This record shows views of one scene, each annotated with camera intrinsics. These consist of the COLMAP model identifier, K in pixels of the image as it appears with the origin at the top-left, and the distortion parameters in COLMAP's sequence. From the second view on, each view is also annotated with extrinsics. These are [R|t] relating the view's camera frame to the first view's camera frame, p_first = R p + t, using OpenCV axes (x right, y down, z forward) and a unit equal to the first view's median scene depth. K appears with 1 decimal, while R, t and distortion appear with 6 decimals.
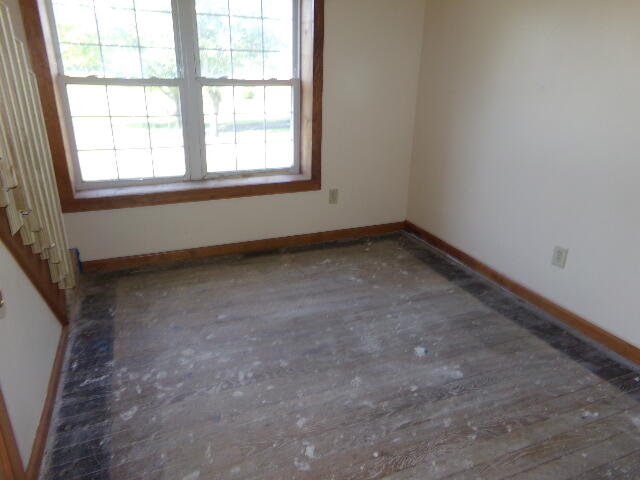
lens RADIAL K [[430.9, 0, 320.0], [0, 430.9, 240.0], [0, 0, 1]] dist [-0.000115, 0.001468]
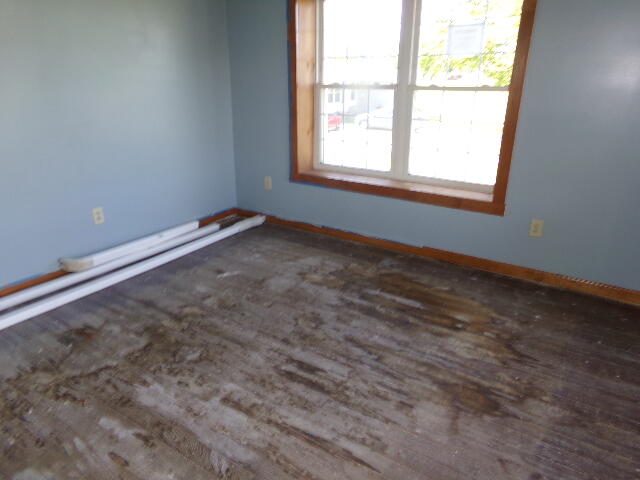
lens RADIAL K [[430.9, 0, 320.0], [0, 430.9, 240.0], [0, 0, 1]] dist [-0.000115, 0.001468]
pose [[0.541376, 0.279406, -0.792997, 0.520445], [-0.299309, 0.945426, 0.128776, -0.079024], [0.785701, 0.167635, 0.595459, 0.244104]]
